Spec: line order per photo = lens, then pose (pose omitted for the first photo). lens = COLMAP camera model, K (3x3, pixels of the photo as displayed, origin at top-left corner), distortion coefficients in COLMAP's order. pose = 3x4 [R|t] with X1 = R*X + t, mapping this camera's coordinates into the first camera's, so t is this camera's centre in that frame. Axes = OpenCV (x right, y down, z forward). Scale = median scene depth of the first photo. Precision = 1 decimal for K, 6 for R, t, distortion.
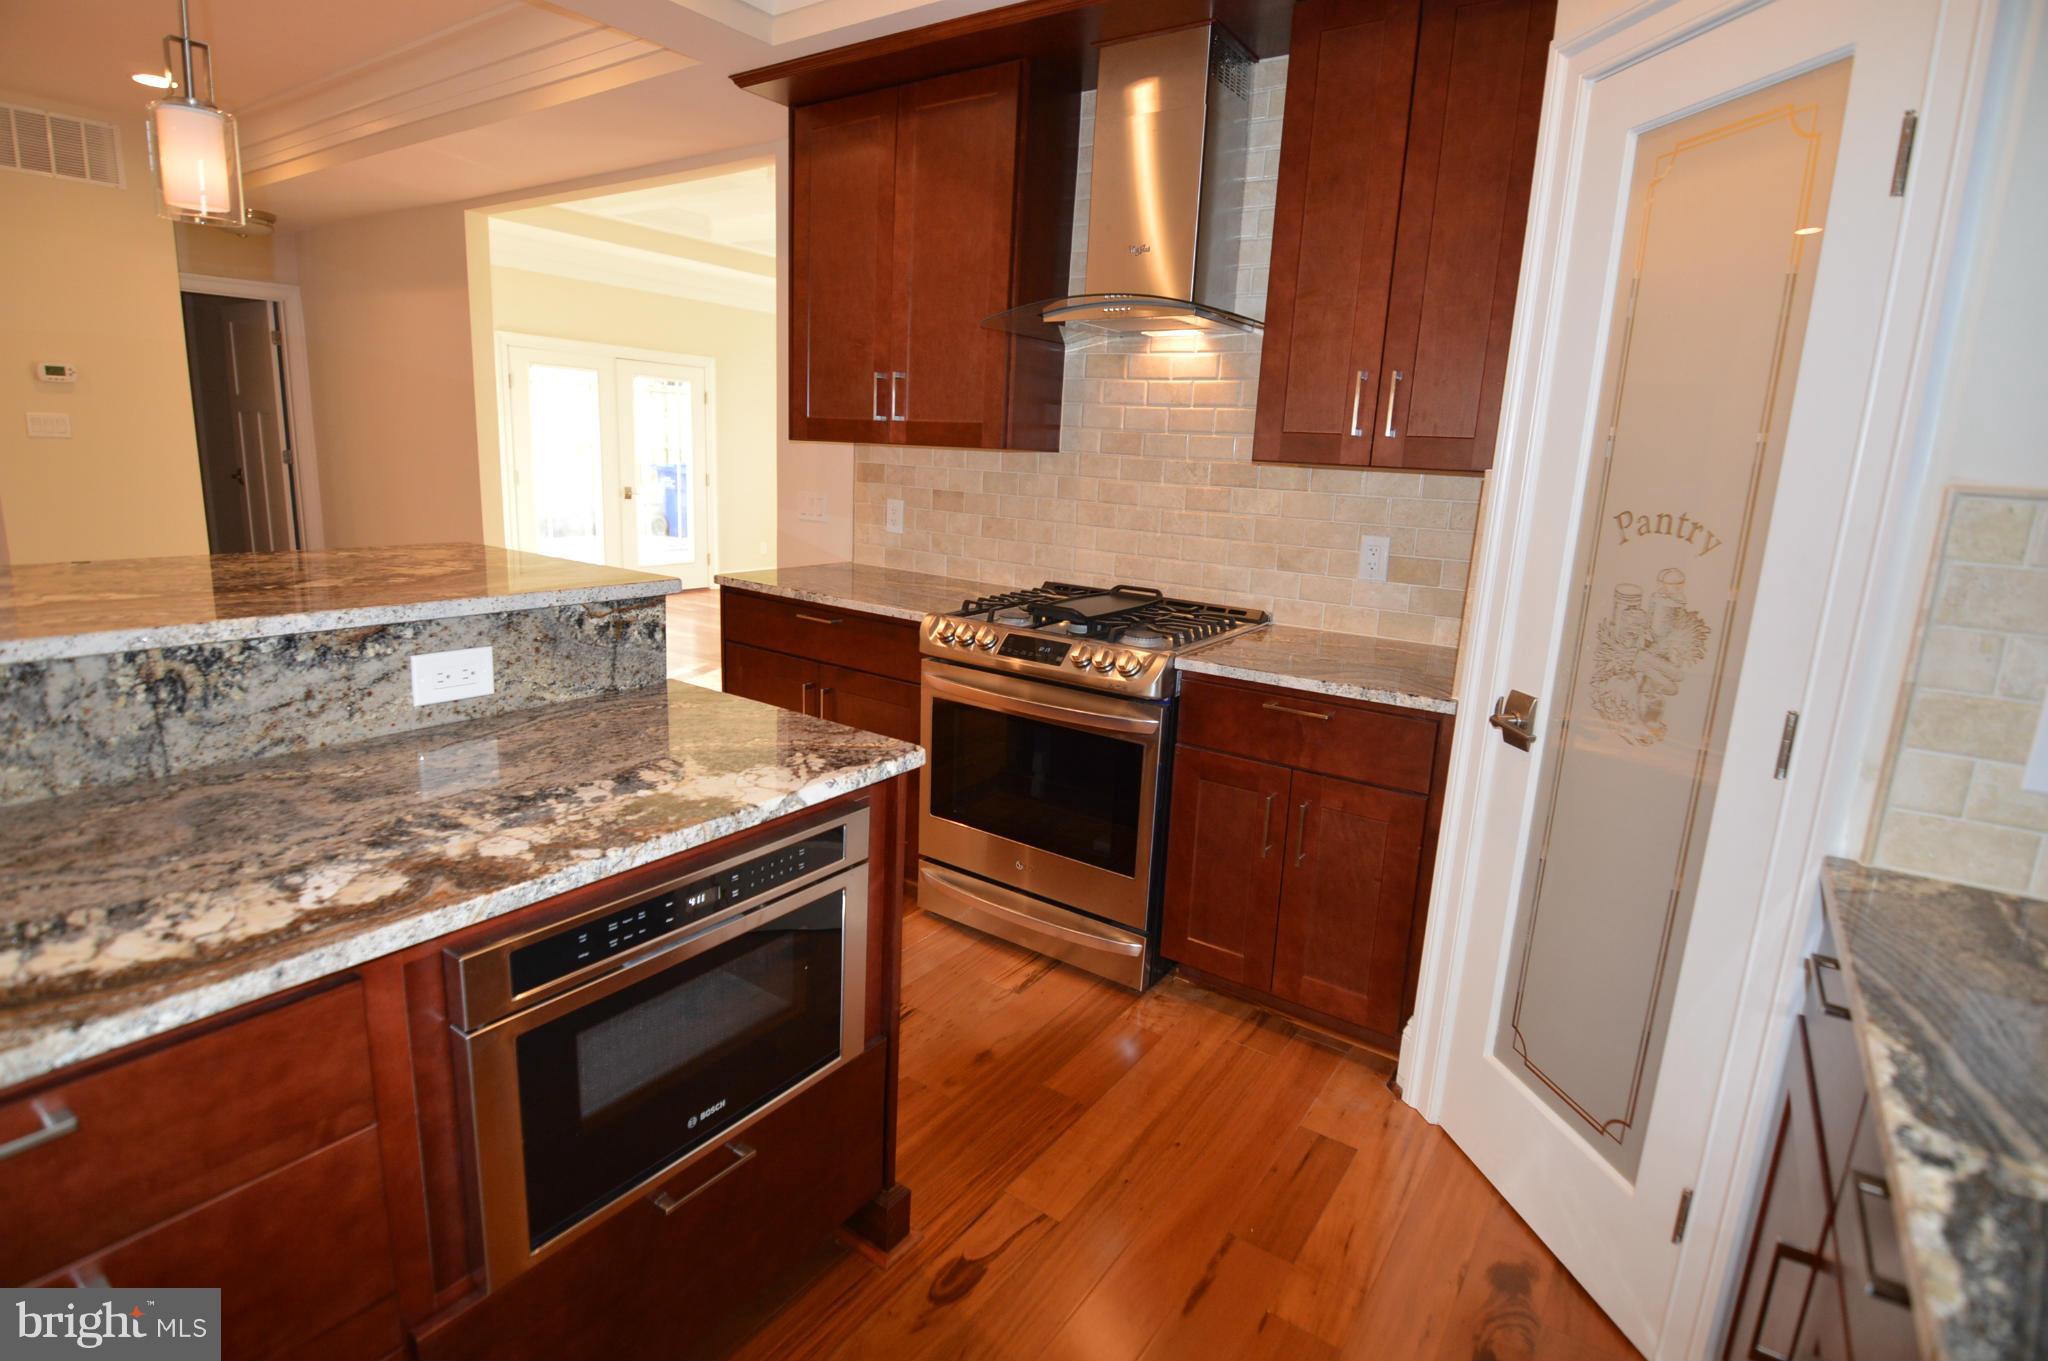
lens RADIAL K [[1009.2, 0, 1019.2], [0, 1009.2, 675.4], [0, 0, 1]] dist [-0.011152, -0.007670]
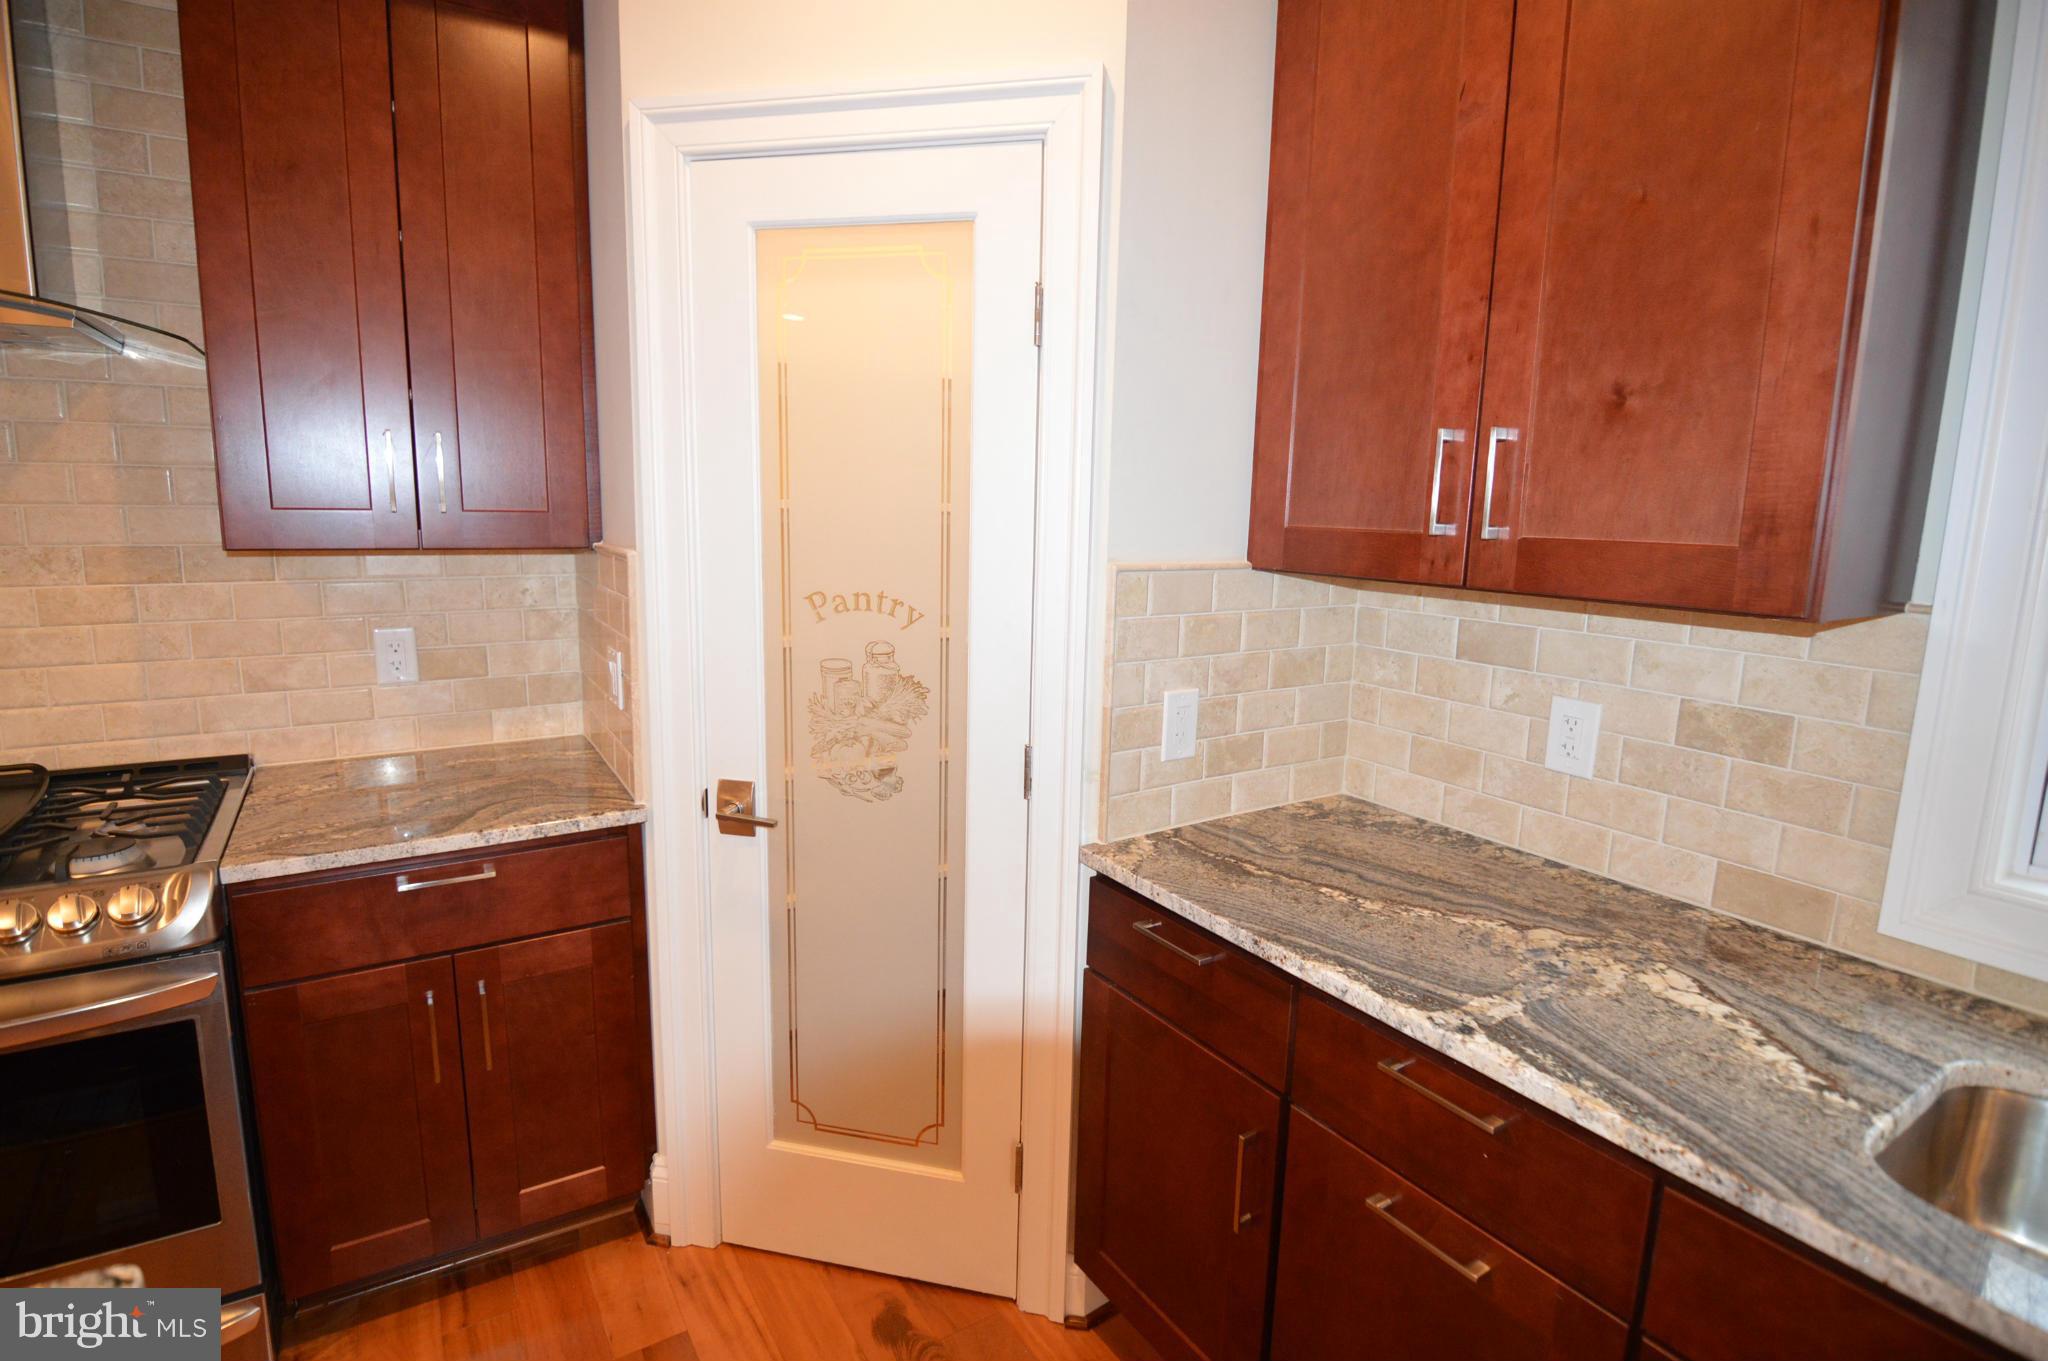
lens RADIAL K [[1009.2, 0, 1019.9], [0, 1009.2, 672.4], [0, 0, 1]] dist [-0.011152, -0.007670]
pose [[0.387048, -0.188205, 0.902648, -0.289241], [0.197096, 0.973208, 0.118404, -0.165764], [-0.900748, 0.132080, 0.413773, 0.383146]]
